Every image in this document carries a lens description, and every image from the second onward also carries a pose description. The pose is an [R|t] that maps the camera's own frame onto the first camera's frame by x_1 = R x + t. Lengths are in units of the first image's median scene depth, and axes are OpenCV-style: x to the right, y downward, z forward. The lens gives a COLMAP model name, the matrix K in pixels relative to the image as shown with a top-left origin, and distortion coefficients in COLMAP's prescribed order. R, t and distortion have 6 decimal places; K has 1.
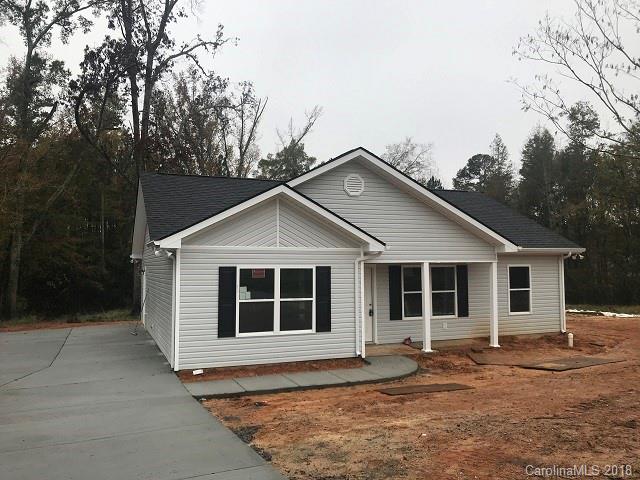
lens RADIAL K [[516.9, 0, 320.1], [0, 516.9, 227.9], [0, 0, 1]] dist [0.010159, 0.002574]
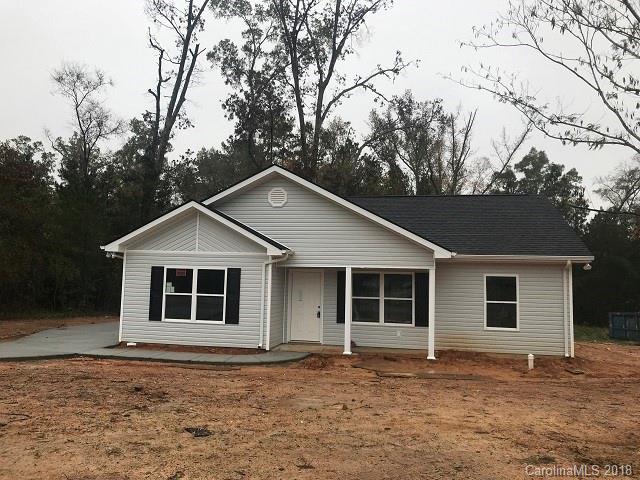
lens RADIAL K [[510.3, 0, 320.0], [0, 510.3, 240.0], [0, 0, 1]] dist [0.006071, -0.001315]
pose [[0.848553, -0.016571, -0.528850, 0.787901], [0.009549, 0.999826, -0.016008, 0.031104], [0.529024, 0.008533, 0.848564, 0.122501]]
